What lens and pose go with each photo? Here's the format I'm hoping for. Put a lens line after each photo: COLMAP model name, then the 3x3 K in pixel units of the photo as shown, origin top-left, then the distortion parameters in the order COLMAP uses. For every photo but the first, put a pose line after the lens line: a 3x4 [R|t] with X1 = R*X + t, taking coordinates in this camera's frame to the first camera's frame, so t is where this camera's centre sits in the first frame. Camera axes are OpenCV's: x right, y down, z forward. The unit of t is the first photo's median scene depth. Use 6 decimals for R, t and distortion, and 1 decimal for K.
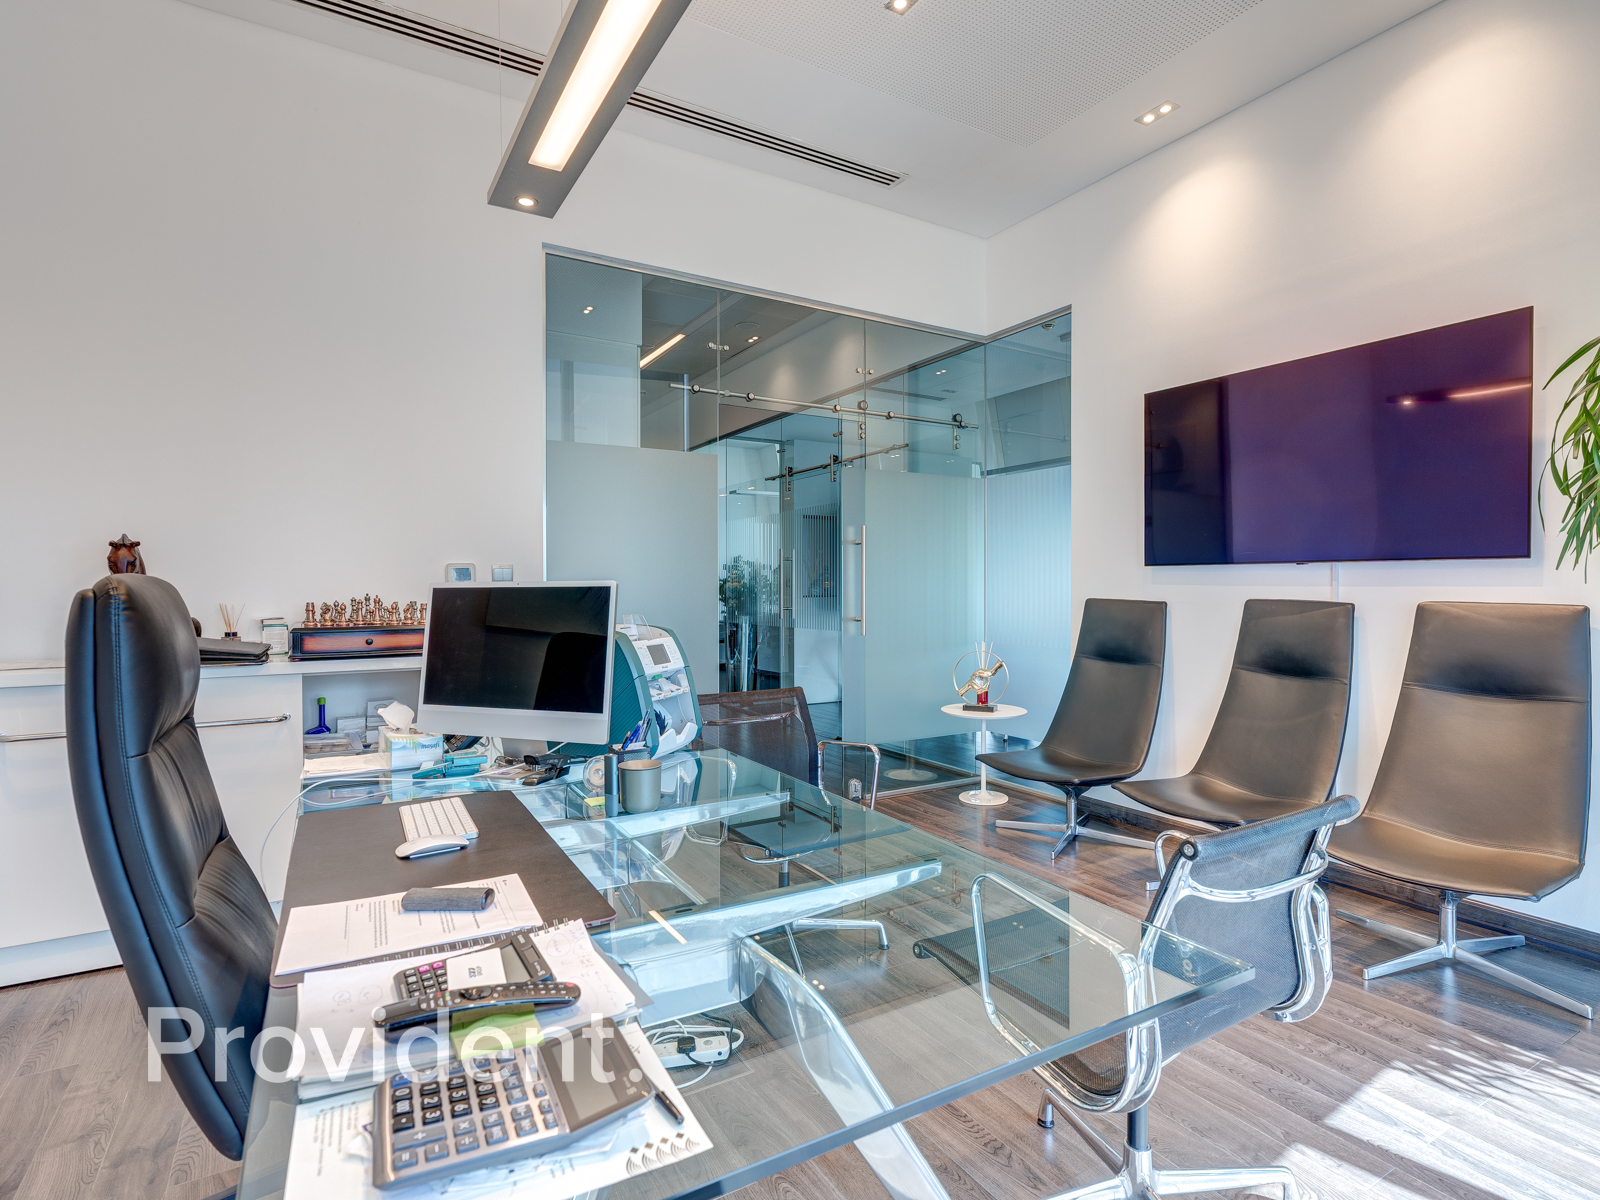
lens RADIAL K [[814.3, 0, 795.0], [0, 814.3, 595.7], [0, 0, 1]] dist [-0.001917, -0.000123]
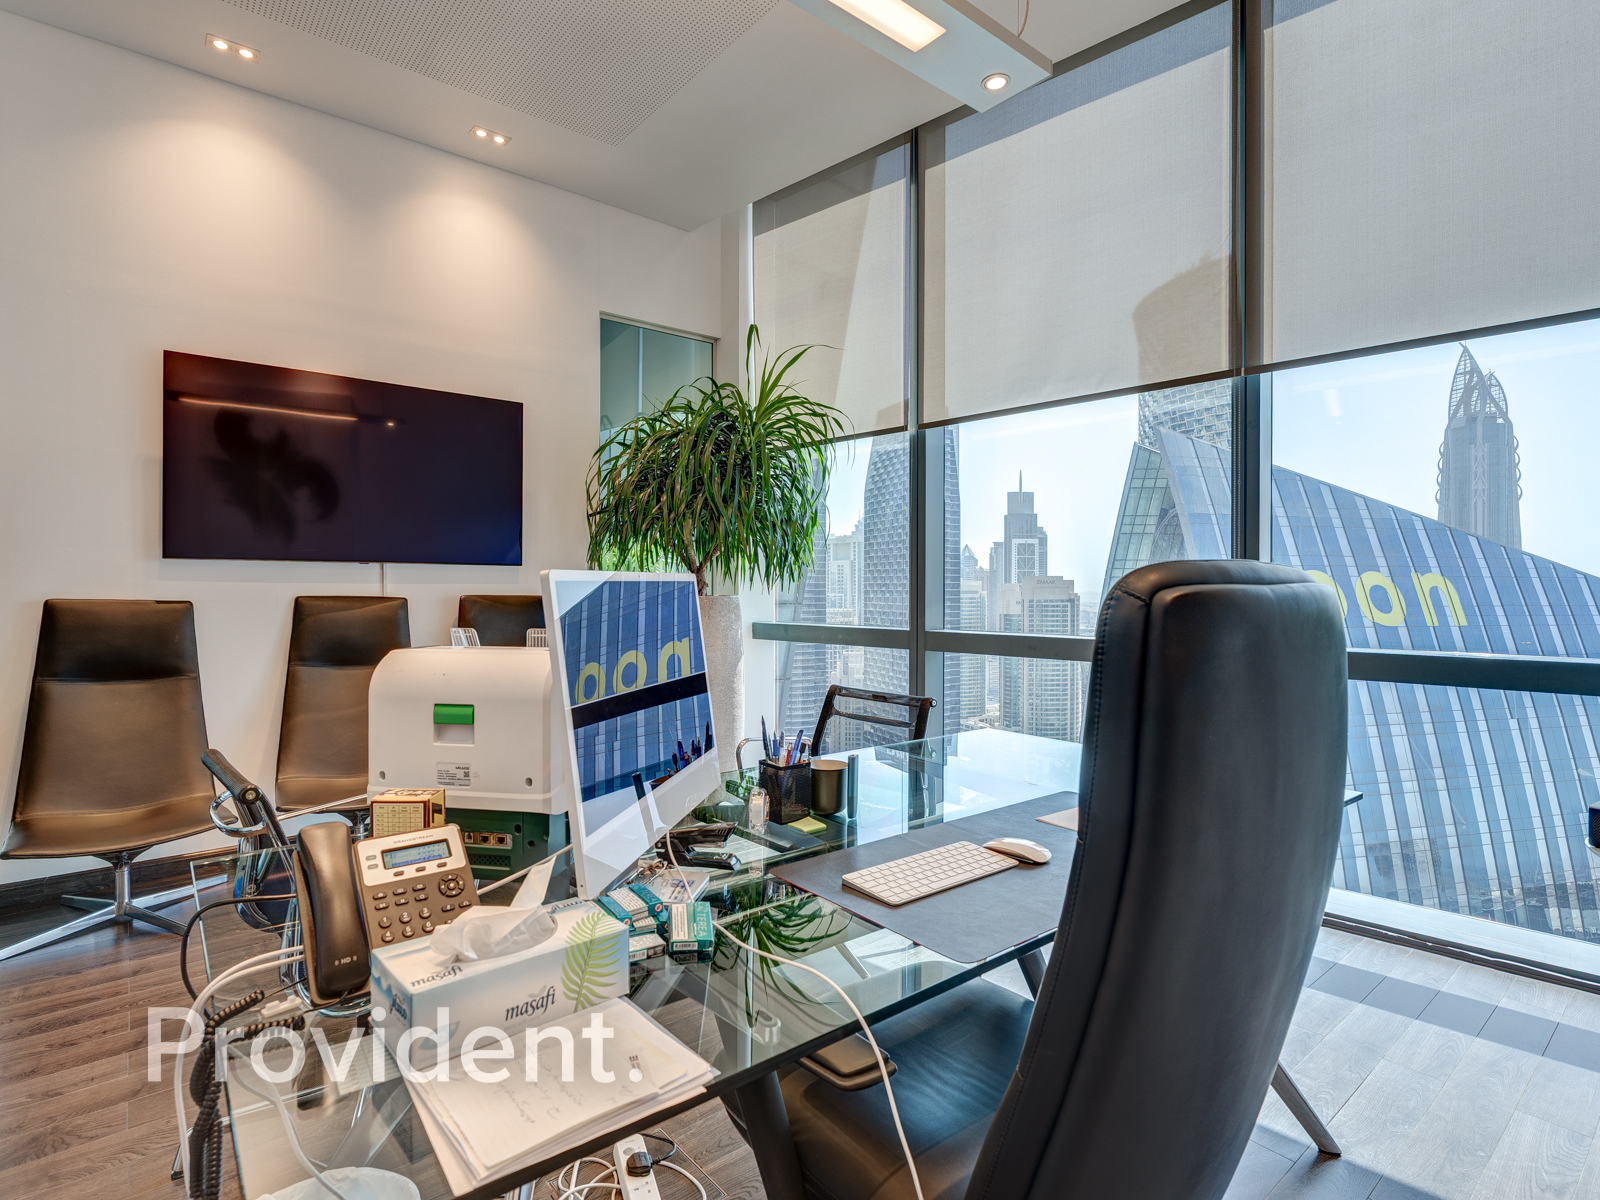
lens RADIAL K [[814.3, 0, 795.0], [0, 814.3, 595.7], [0, 0, 1]] dist [-0.001917, -0.000123]
pose [[-0.144488, -0.019048, 0.989323, -0.497301], [0.008616, 0.999753, 0.020507, -0.011468], [-0.989469, 0.011487, -0.144288, 0.500774]]
